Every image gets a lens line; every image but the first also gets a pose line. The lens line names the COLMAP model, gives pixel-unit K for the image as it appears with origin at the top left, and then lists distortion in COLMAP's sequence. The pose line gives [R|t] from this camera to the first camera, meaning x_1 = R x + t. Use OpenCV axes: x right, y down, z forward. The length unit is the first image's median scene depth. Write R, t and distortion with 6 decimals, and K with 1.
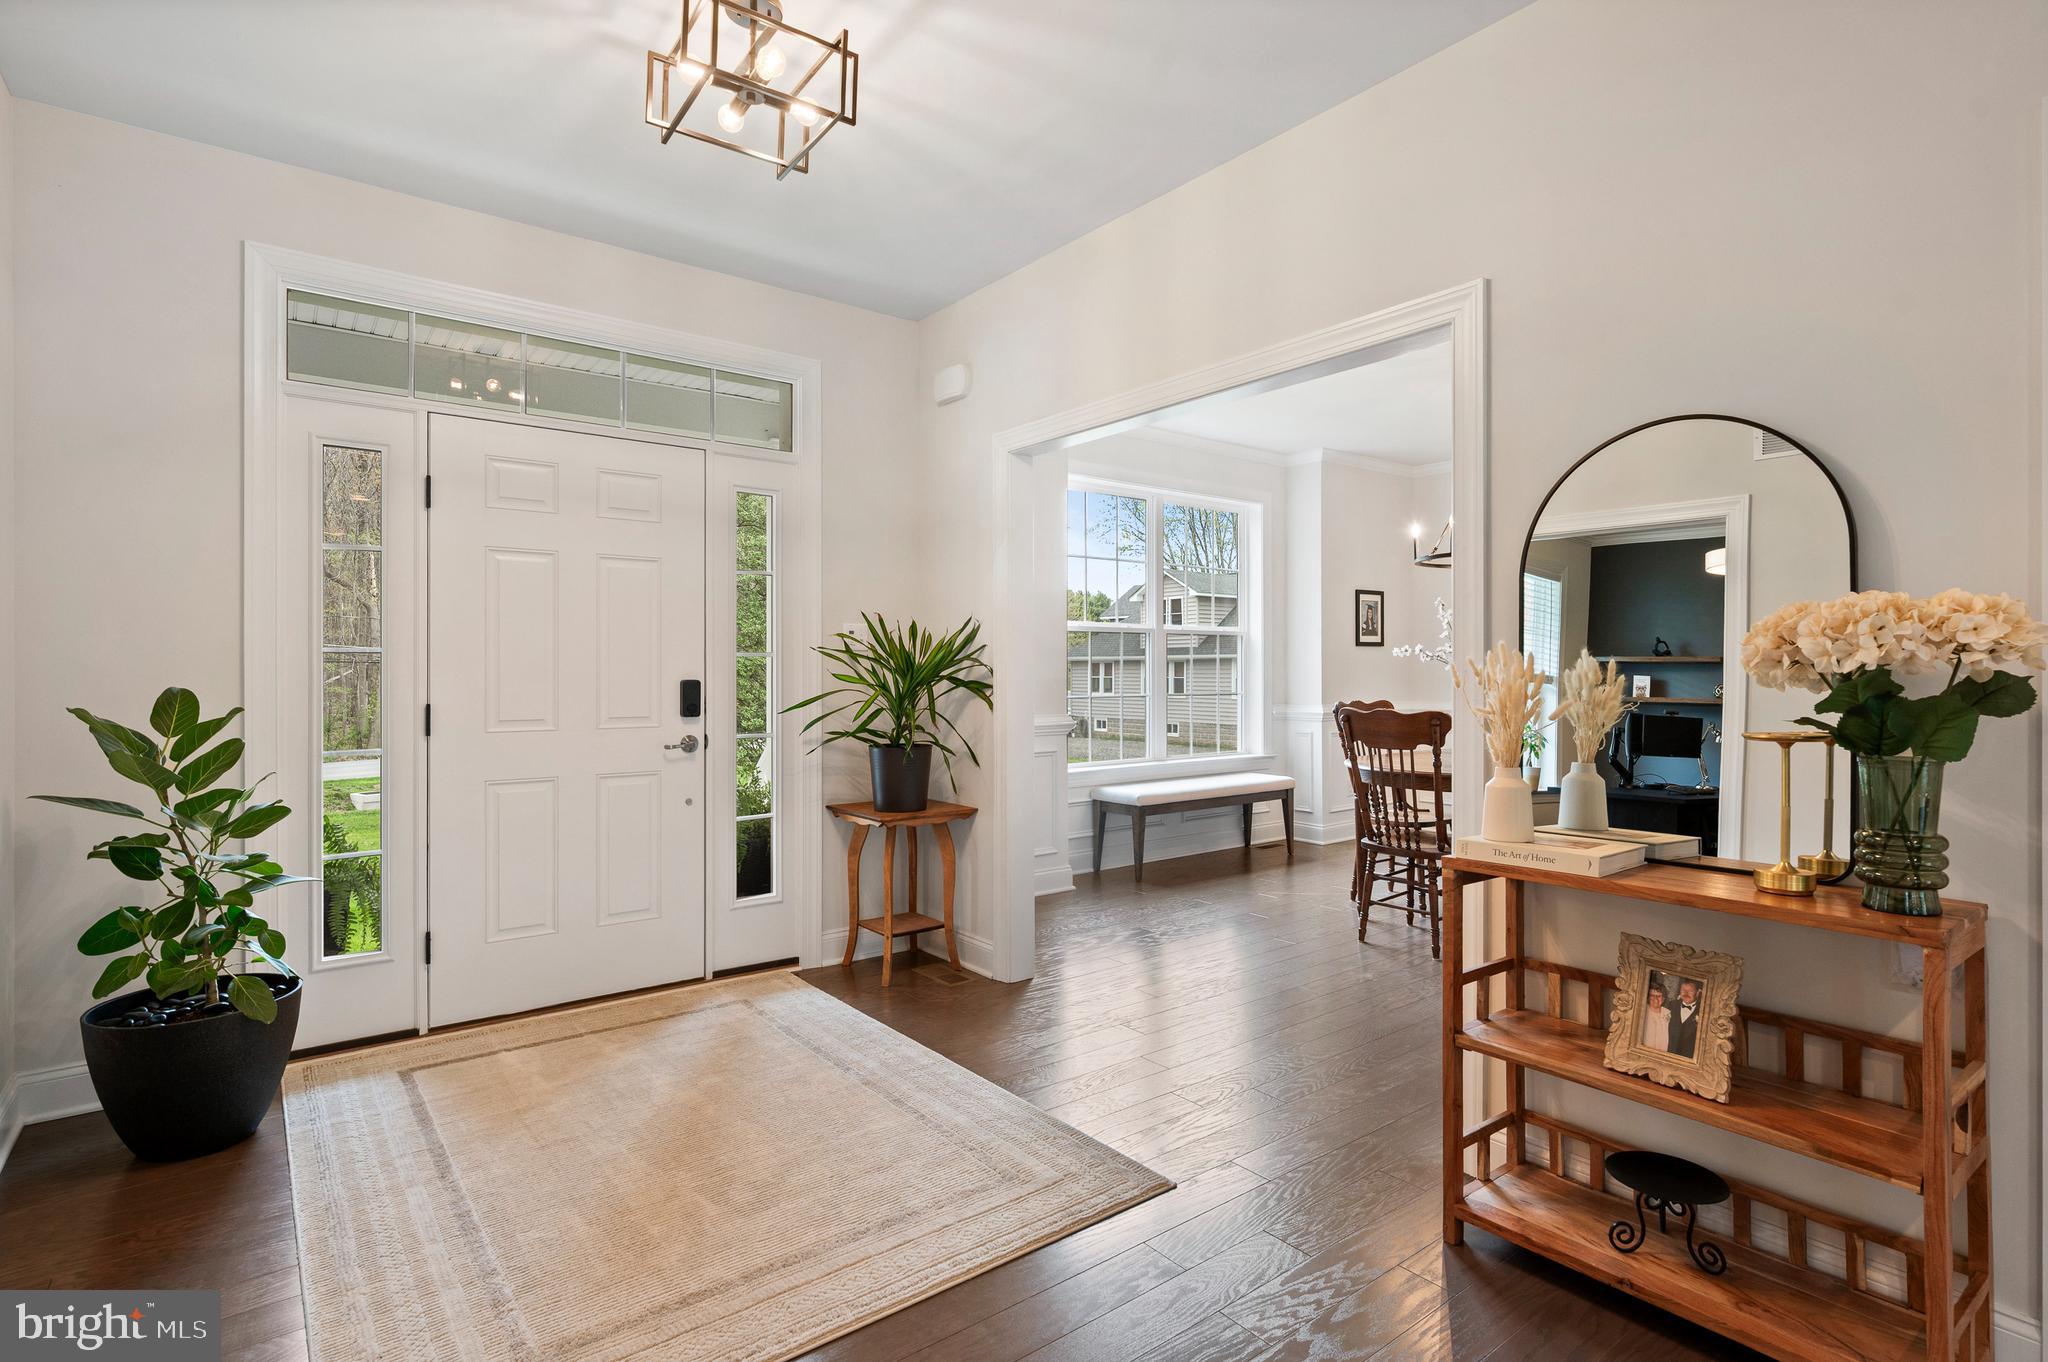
lens RADIAL K [[992.8, 0, 1021.9], [0, 992.8, 673.9], [0, 0, 1]] dist [0.003705, 0.000280]
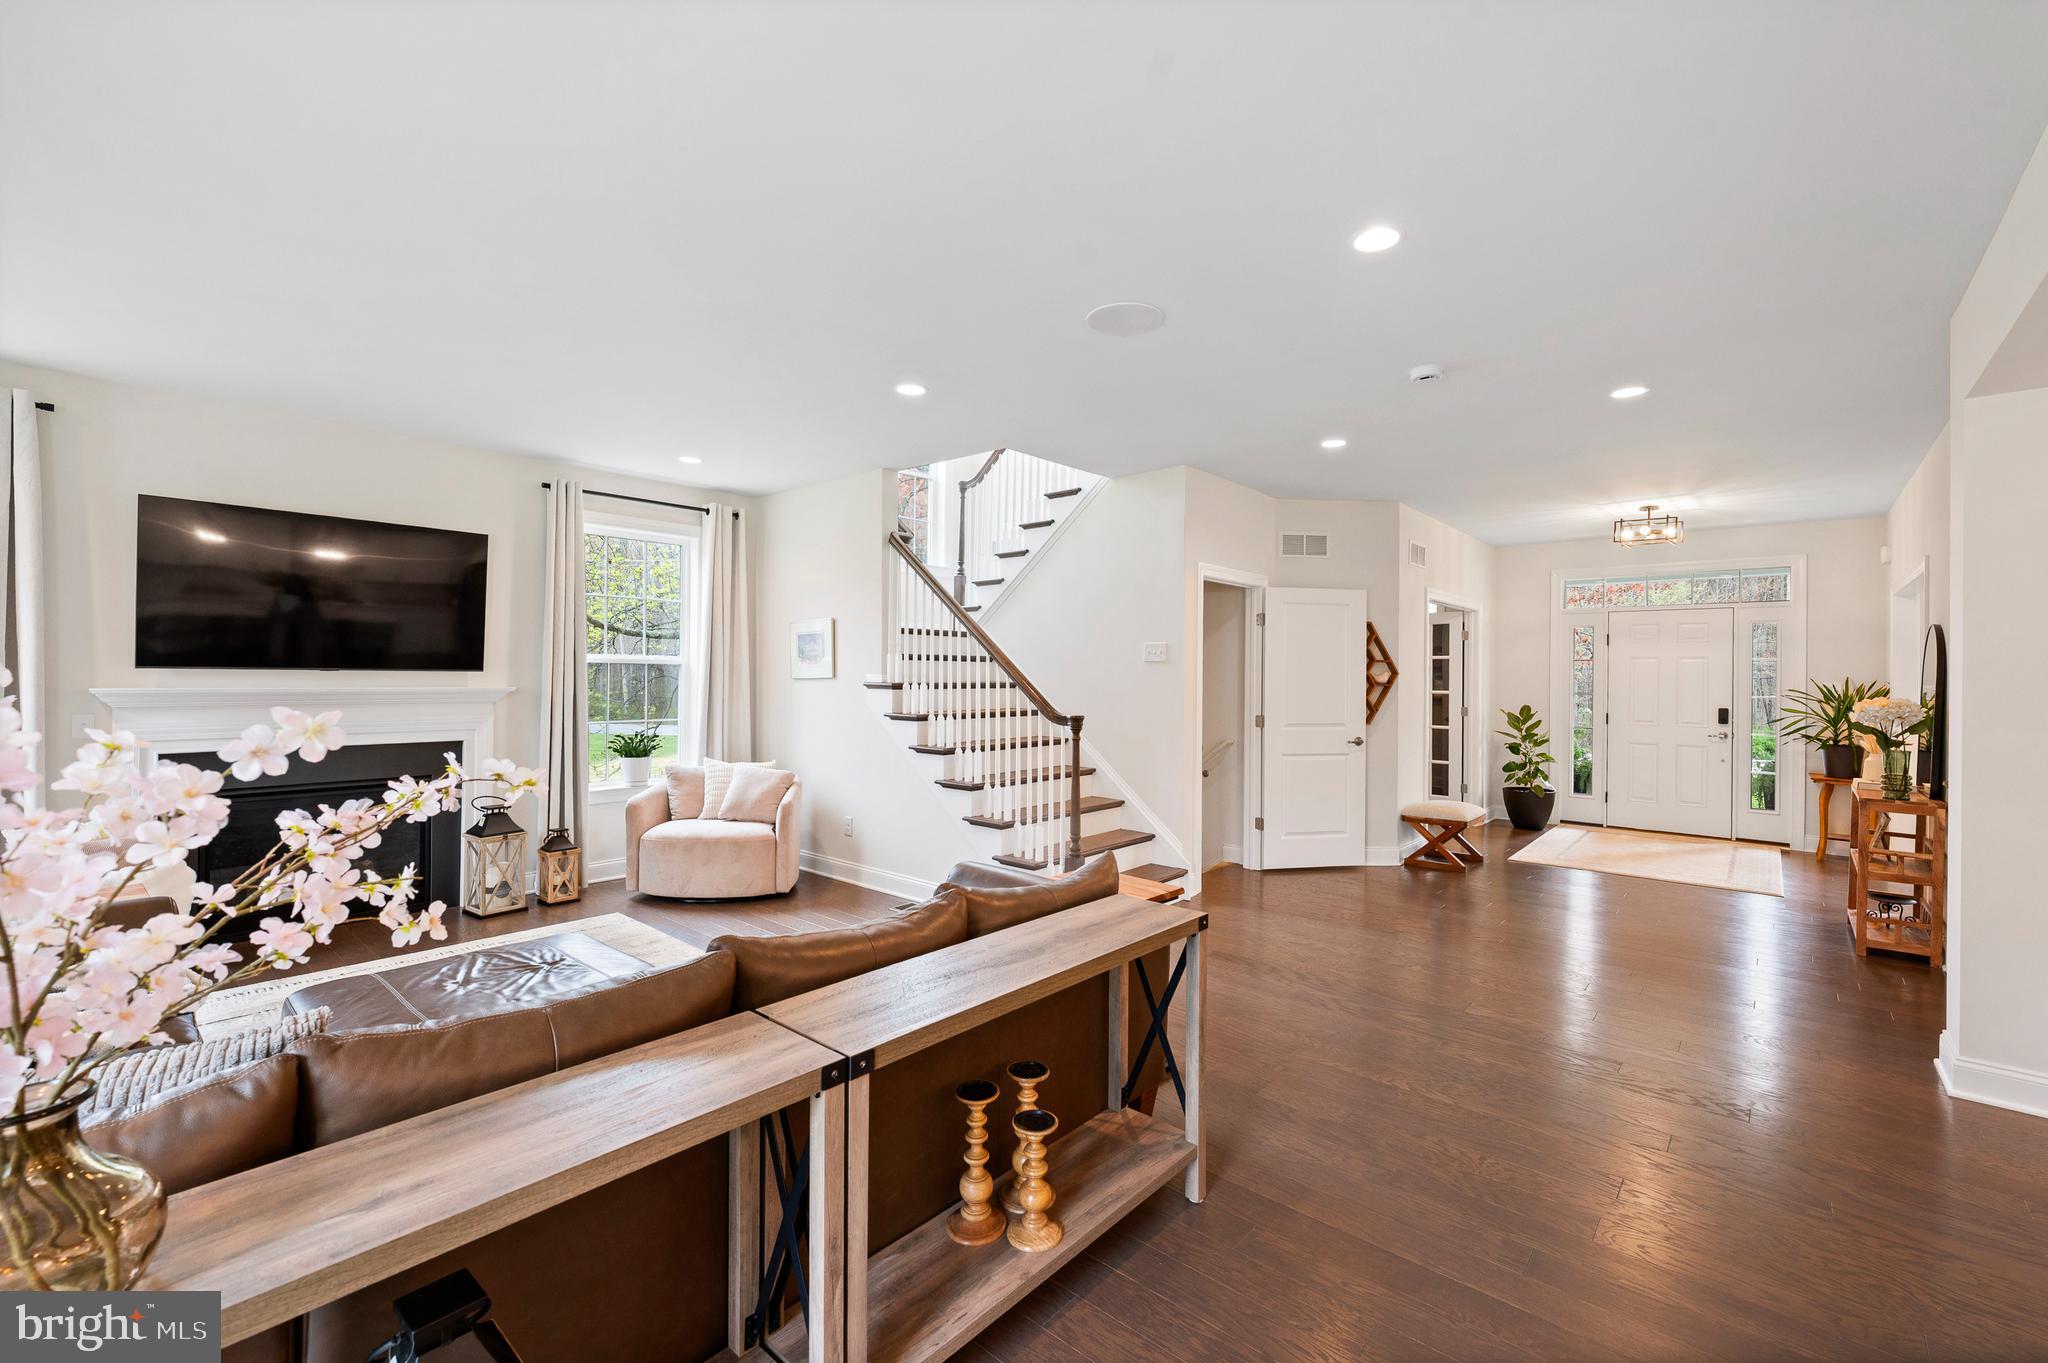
lens RADIAL K [[848.3, 0, 1036.0], [0, 848.3, 671.9], [0, 0, 1]] dist [0.001992, 0.000247]
pose [[0.192460, 0.002423, -0.981302, 1.496822], [-0.011476, 0.999934, 0.000218, -0.069627], [0.981238, 0.011219, 0.192475, -1.099647]]
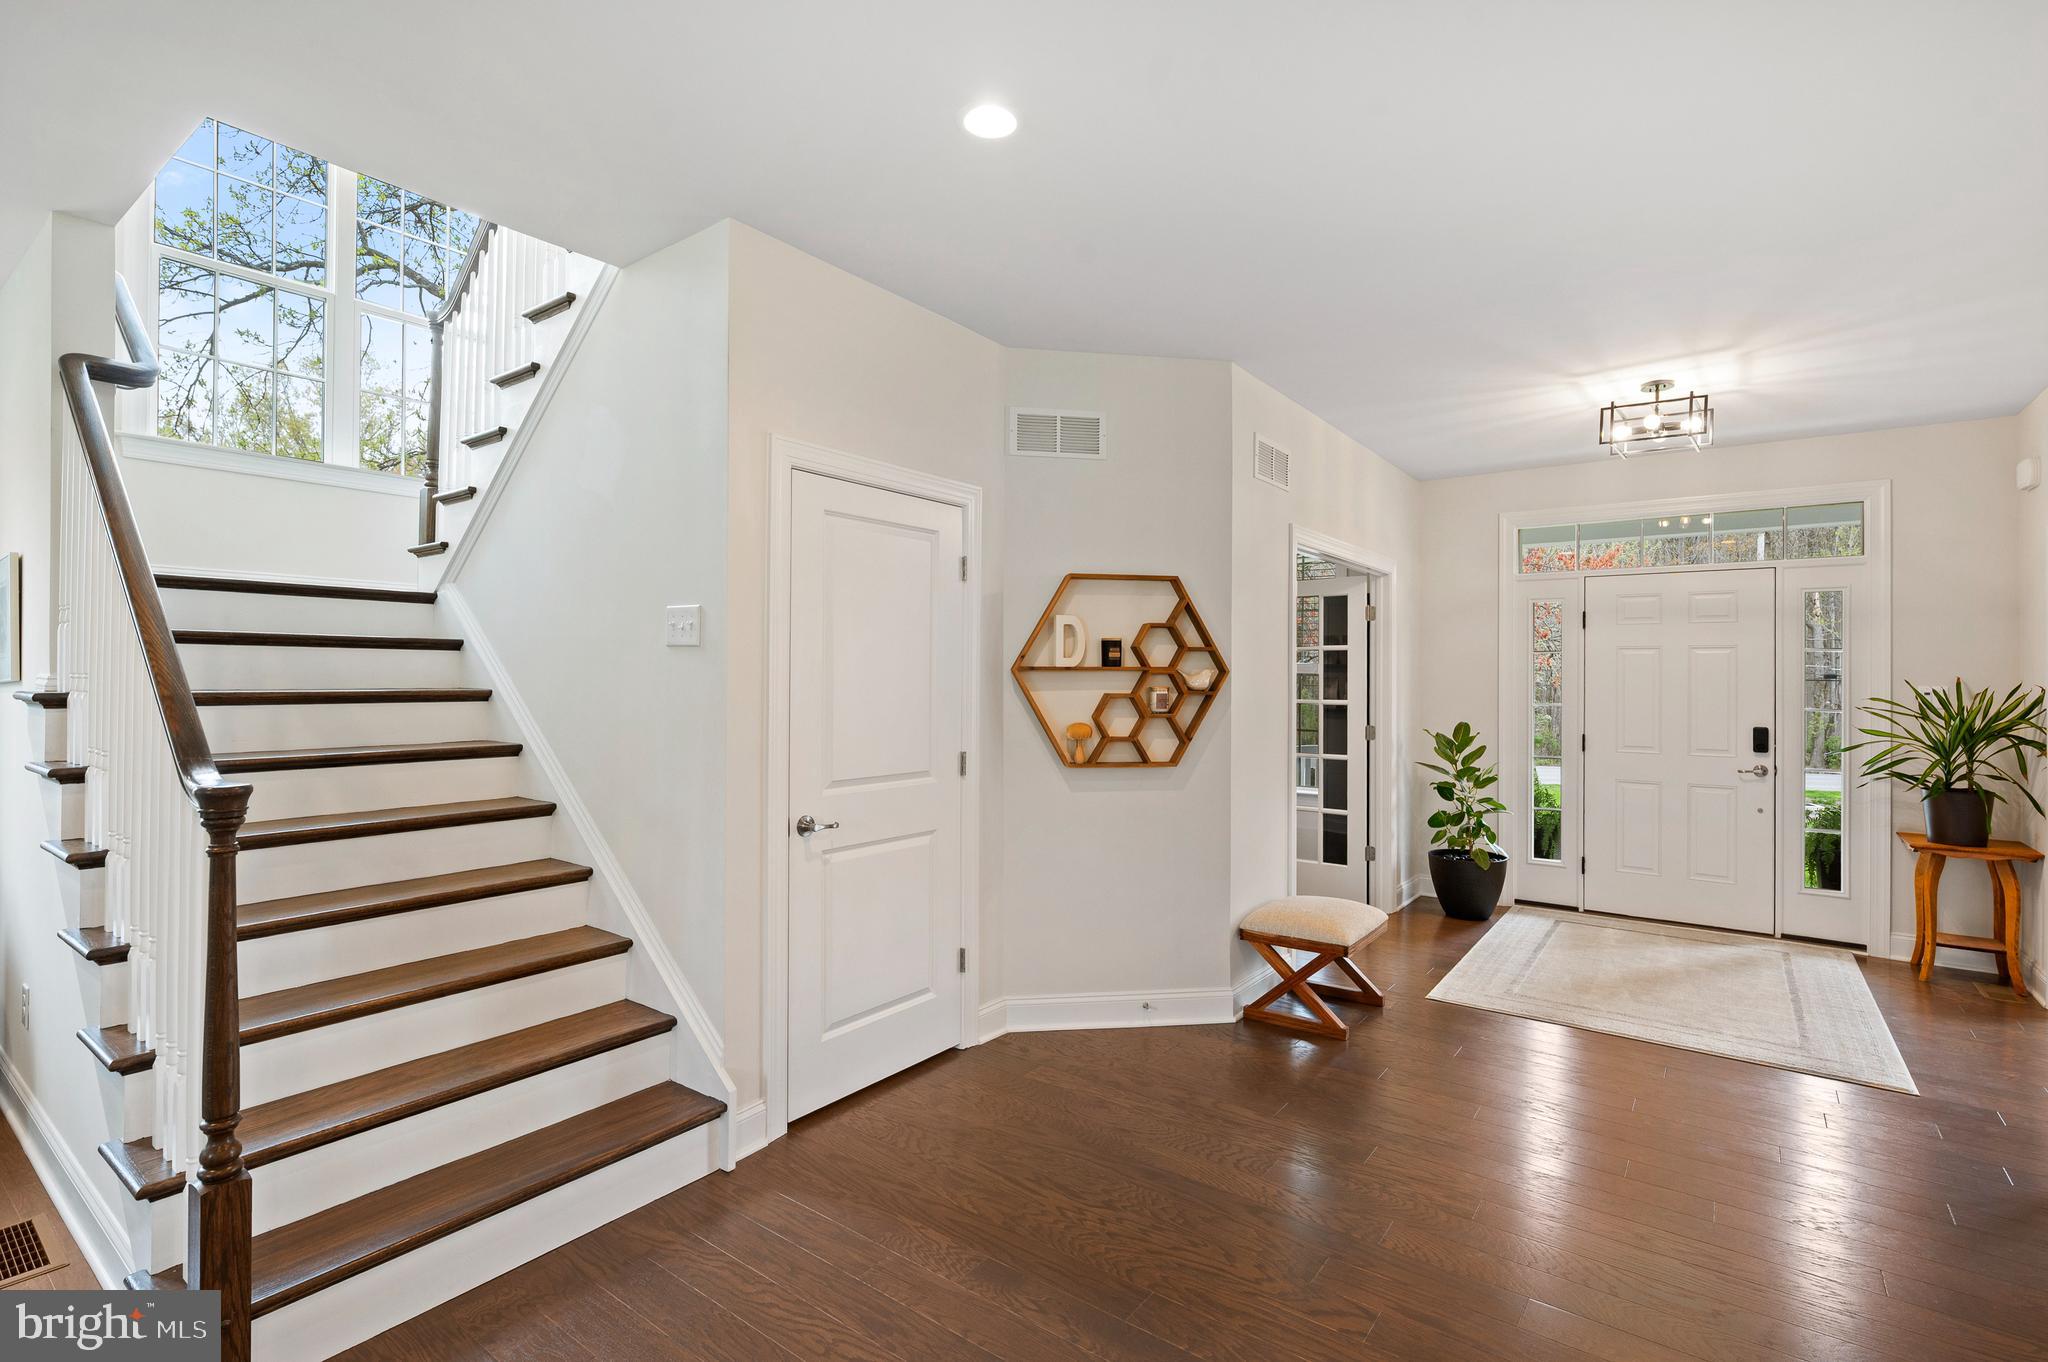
lens RADIAL K [[945.7, 0, 1038.3], [0, 945.7, 670.6], [0, 0, 1]] dist [0.000762, 0.001950]
pose [[0.273401, -0.002361, -0.961897, 0.817795], [-0.009895, 0.999937, -0.005266, -0.067729], [0.961849, 0.010958, 0.273361, -0.459375]]
